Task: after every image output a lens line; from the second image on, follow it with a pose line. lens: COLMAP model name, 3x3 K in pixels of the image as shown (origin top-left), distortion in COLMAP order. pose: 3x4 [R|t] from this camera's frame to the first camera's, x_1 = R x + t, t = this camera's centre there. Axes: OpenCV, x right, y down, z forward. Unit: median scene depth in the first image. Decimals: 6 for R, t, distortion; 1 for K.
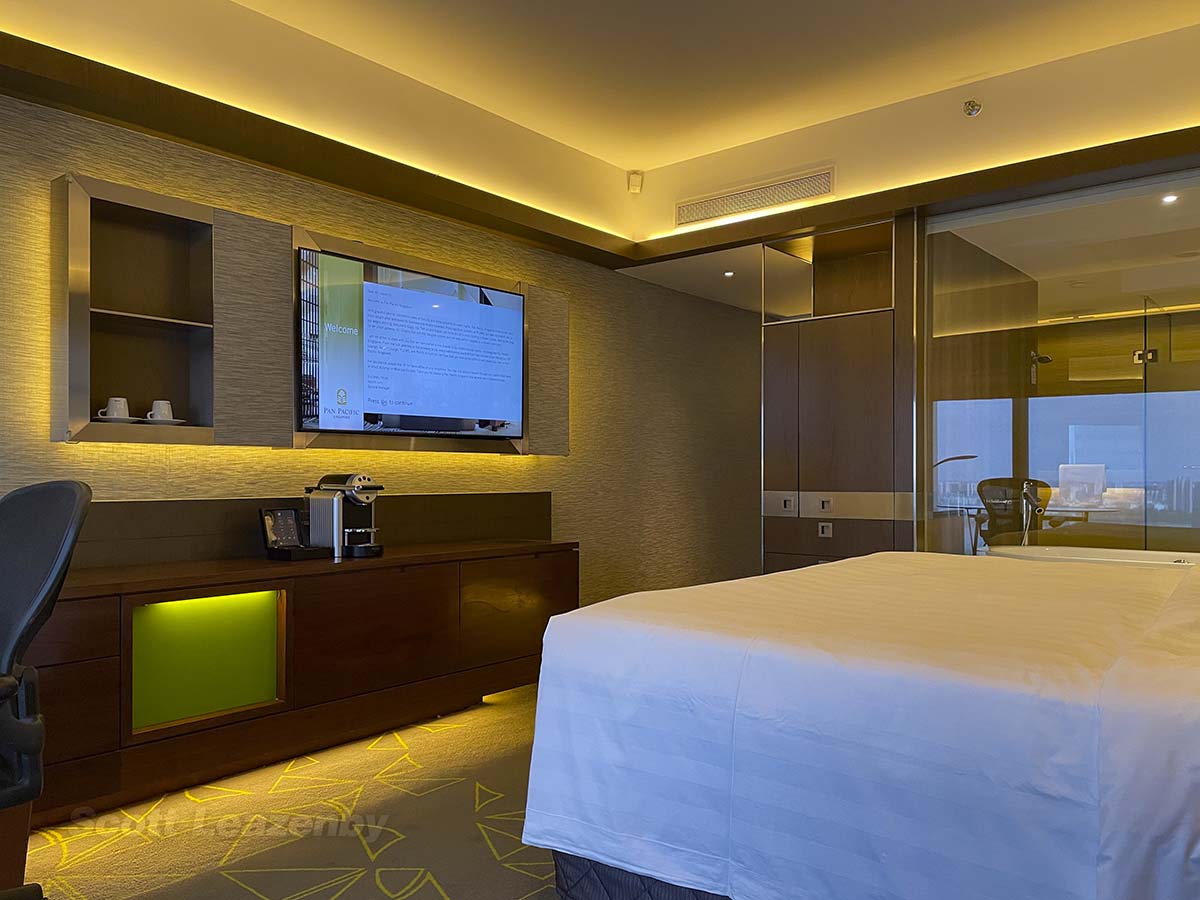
lens RADIAL K [[912.2, 0, 596.8], [0, 912.2, 470.4], [0, 0, 1]] dist [0.097039, -0.112399]
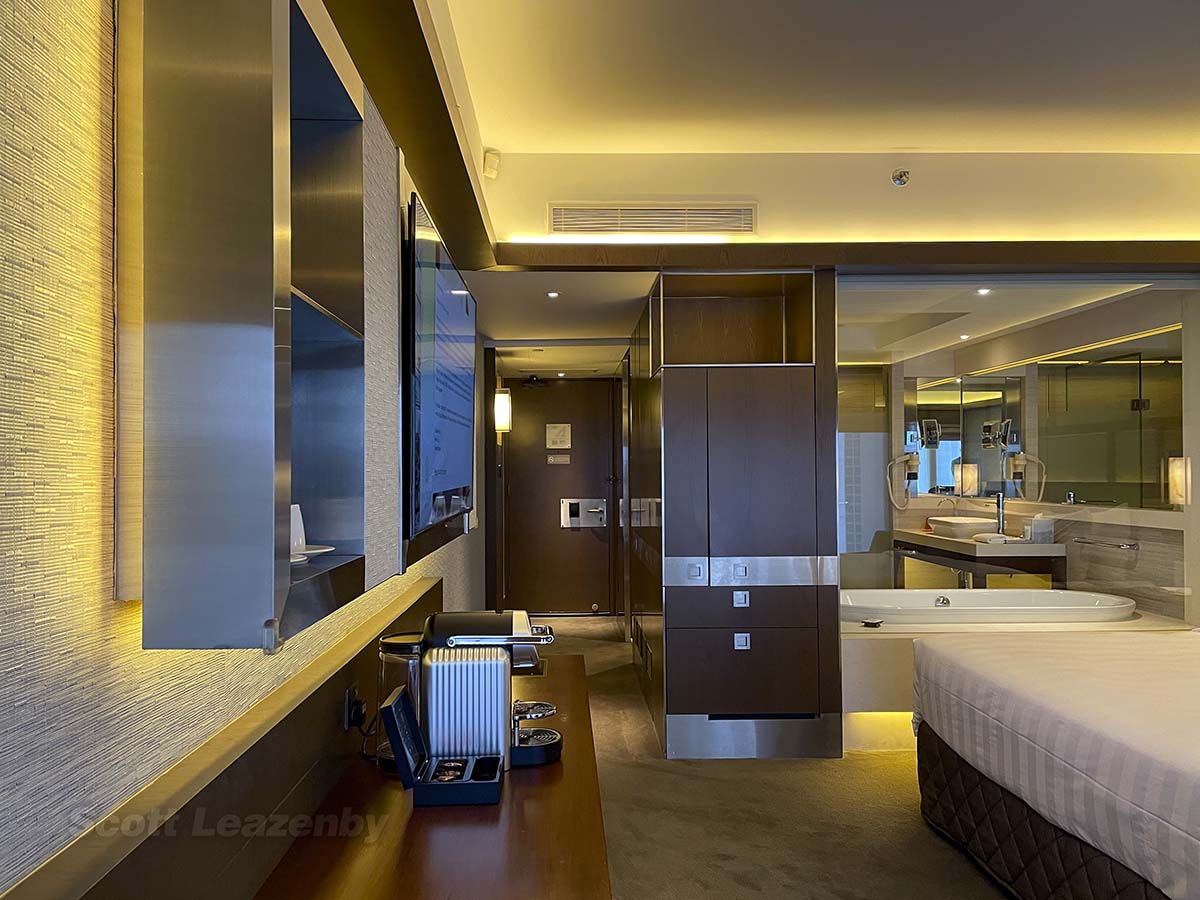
lens RADIAL K [[912.2, 0, 596.8], [0, 912.2, 470.4], [0, 0, 1]] dist [0.097039, -0.112399]
pose [[0.752483, 0.000222, 0.658612, -0.437701], [0.000423, 1.000000, -0.000820, -0.059336], [-0.658611, 0.000896, 0.752483, 0.389595]]
